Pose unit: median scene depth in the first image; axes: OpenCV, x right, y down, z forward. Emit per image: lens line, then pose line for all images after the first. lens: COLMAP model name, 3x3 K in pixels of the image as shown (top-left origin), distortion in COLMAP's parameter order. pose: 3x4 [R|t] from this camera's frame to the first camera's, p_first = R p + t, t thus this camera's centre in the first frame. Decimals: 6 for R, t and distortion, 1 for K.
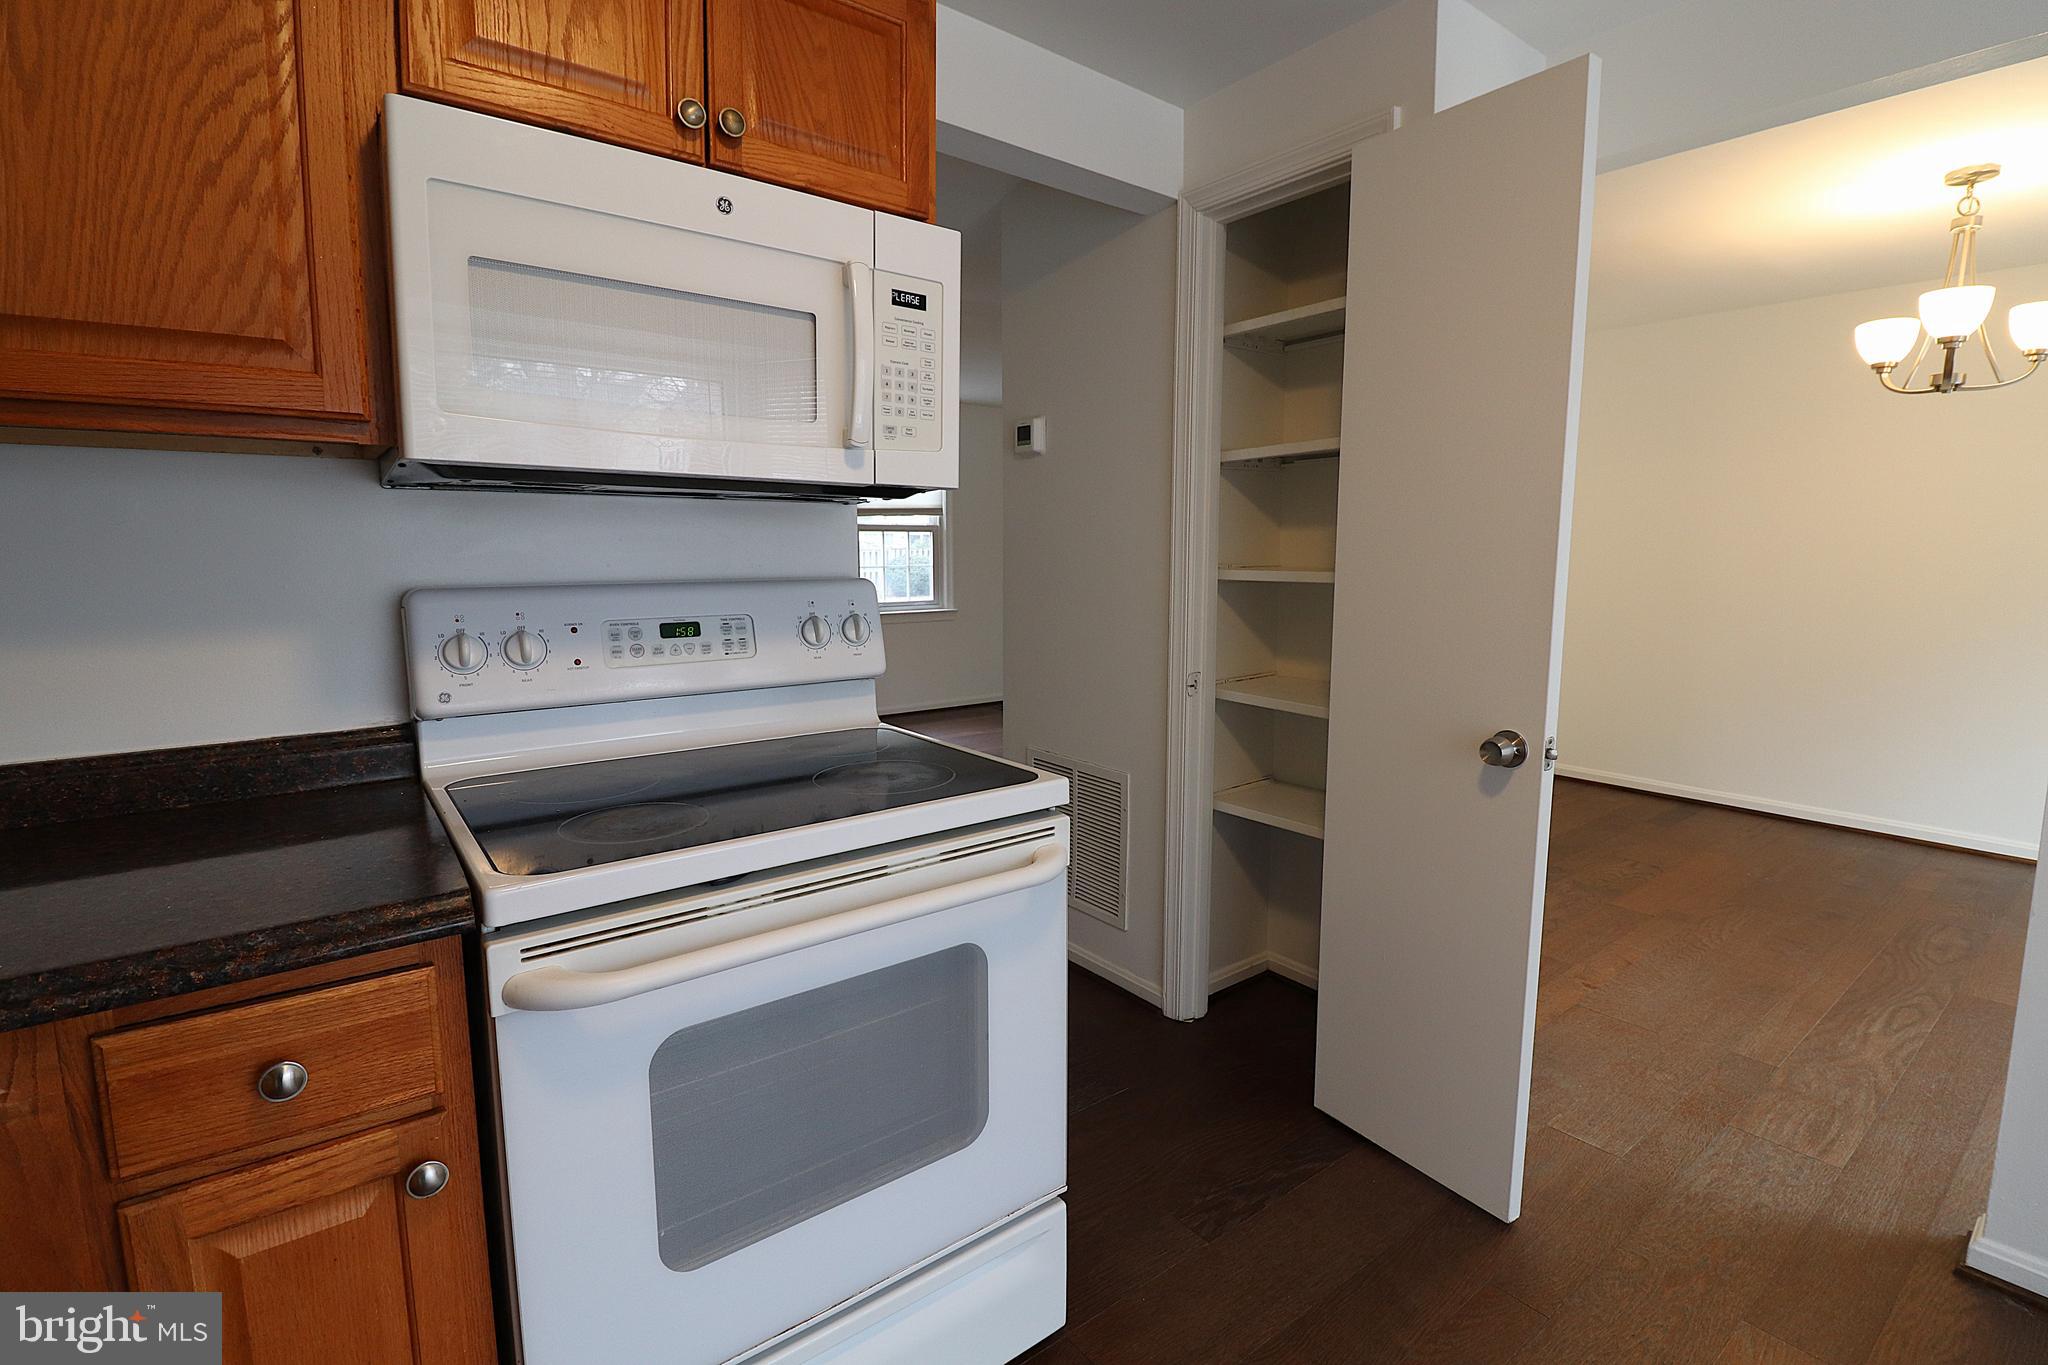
lens RADIAL K [[950.3, 0, 1023.4], [0, 950.3, 663.9], [0, 0, 1]] dist [-0.009976, -0.005544]
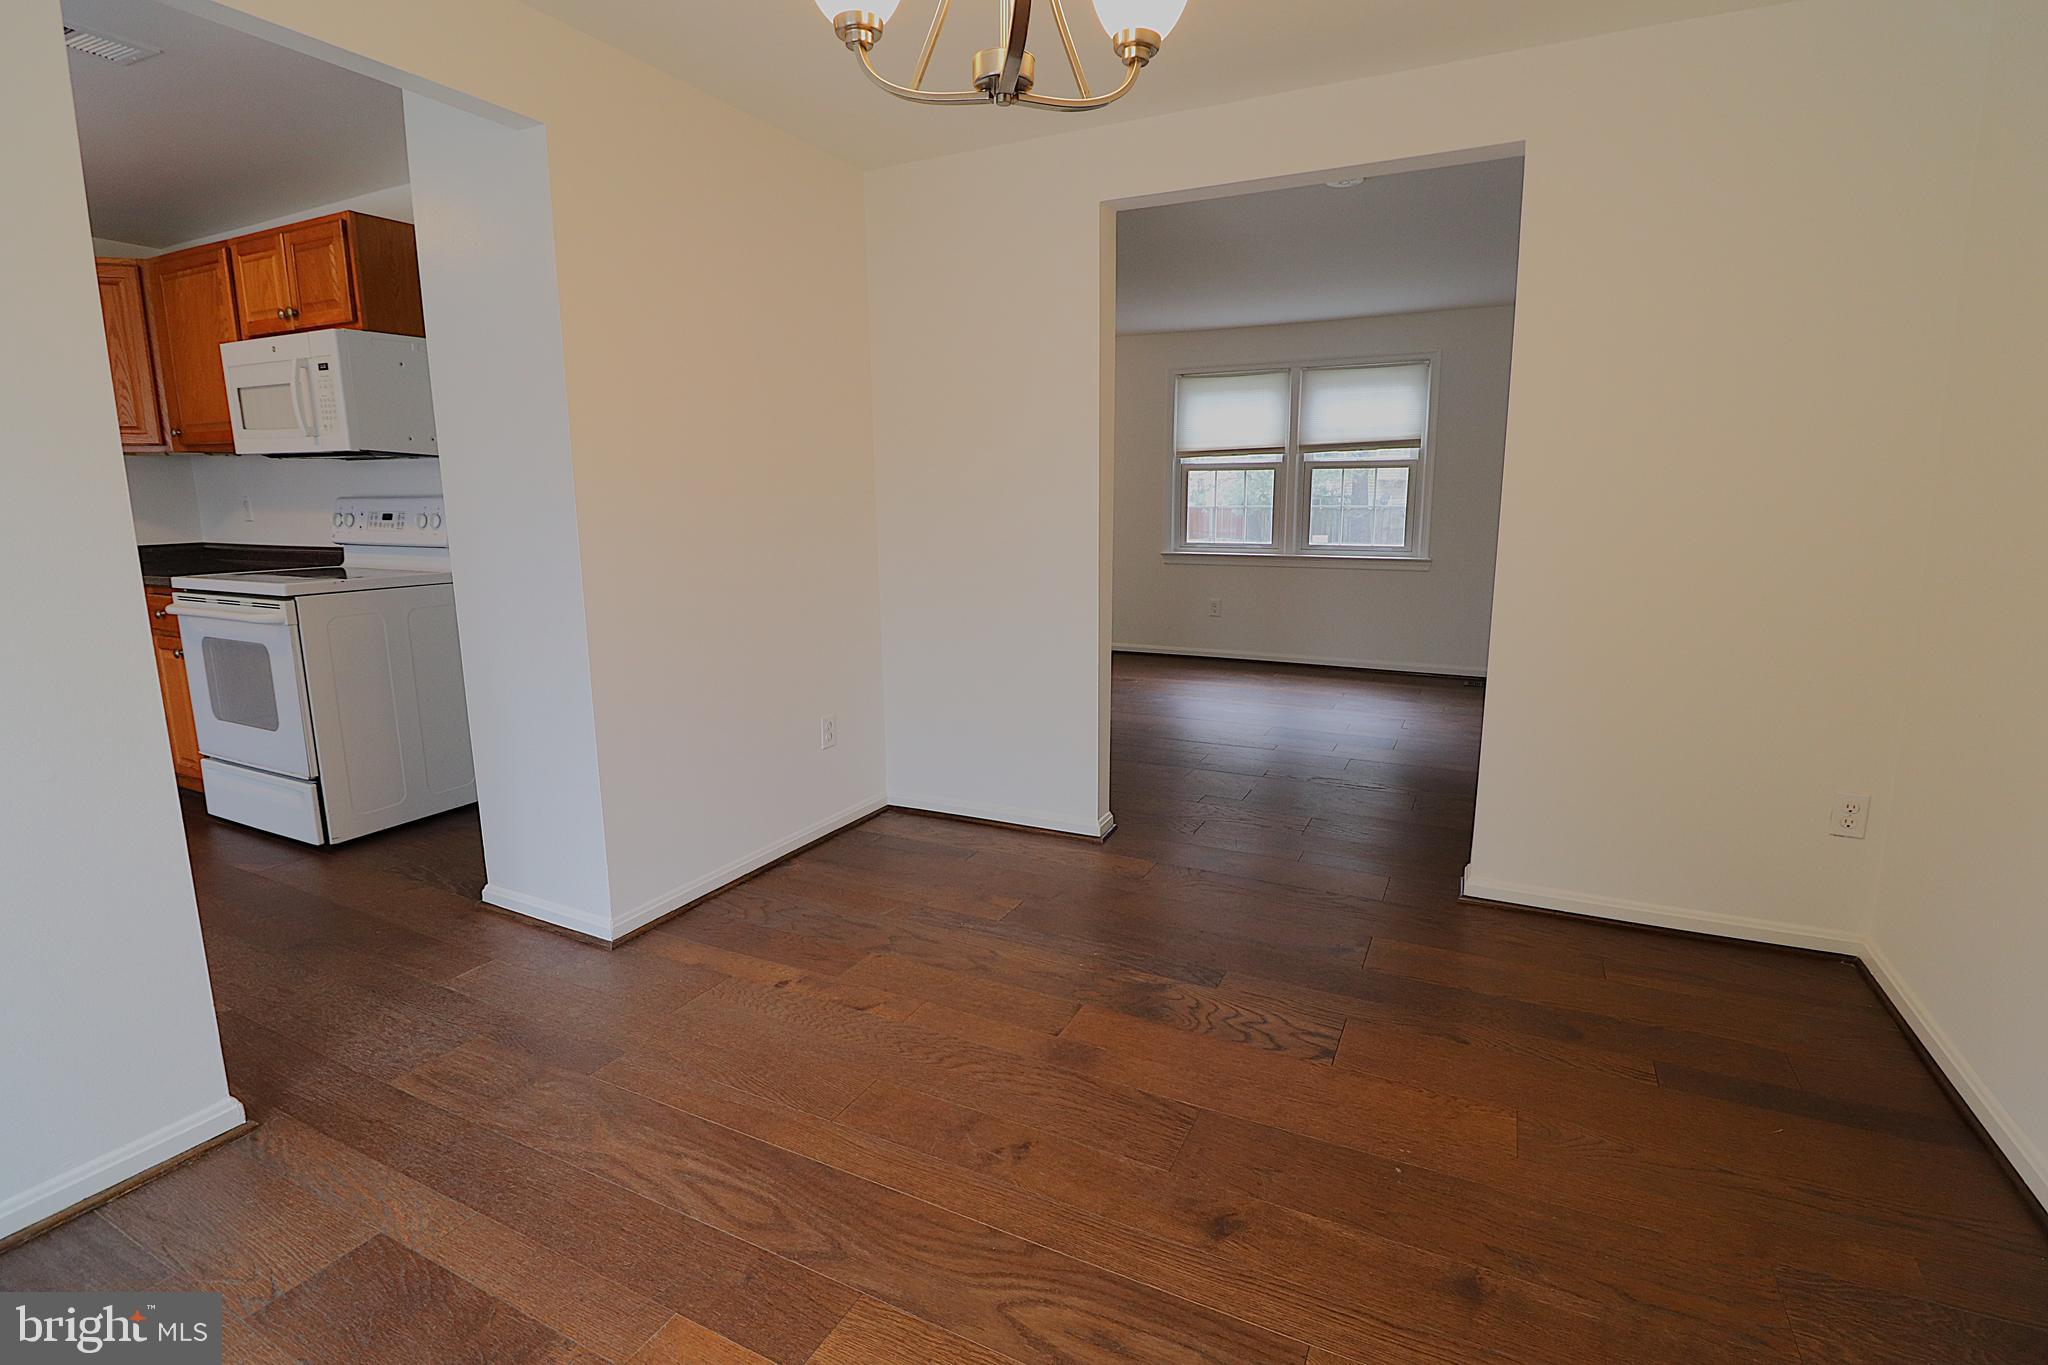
lens RADIAL K [[950.3, 0, 1037.8], [0, 950.3, 664.9], [0, 0, 1]] dist [-0.009976, -0.005544]
pose [[0.443962, 0.157090, -0.882168, 2.445176], [-0.108191, 0.986707, 0.121258, -0.131158], [0.889490, 0.041609, 0.455056, 1.384526]]
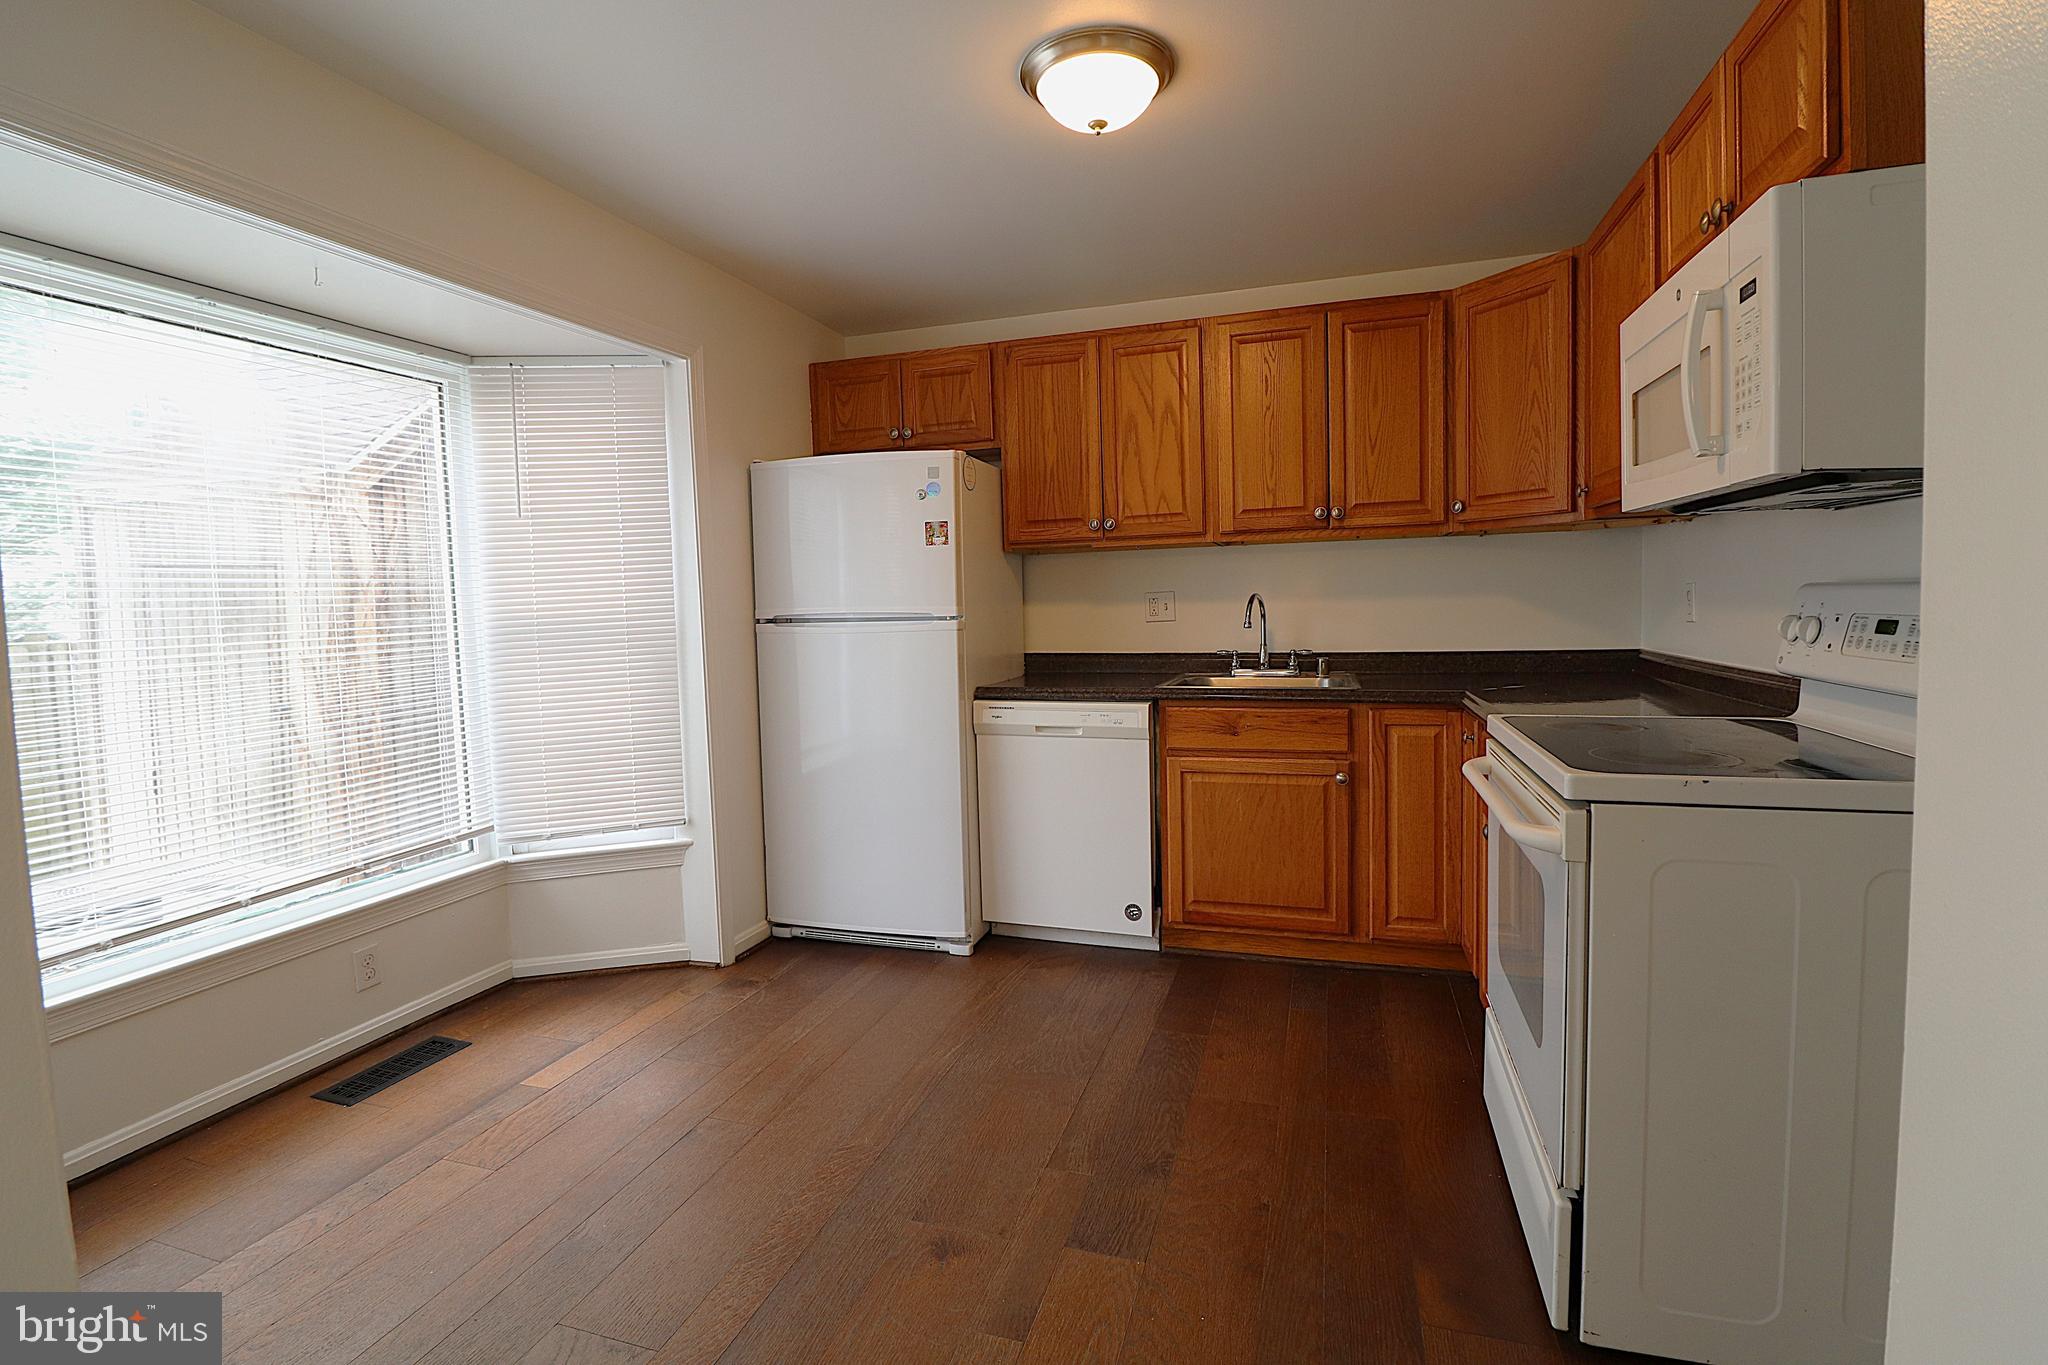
lens RADIAL K [[950.3, 0, 1028.4], [0, 950.3, 660.9], [0, 0, 1]] dist [-0.009976, -0.005544]
pose [[-0.820711, 0.055875, -0.568605, 0.966258], [-0.045718, 0.985593, 0.162840, -0.121971], [0.569511, 0.159640, -0.806332, 1.297417]]
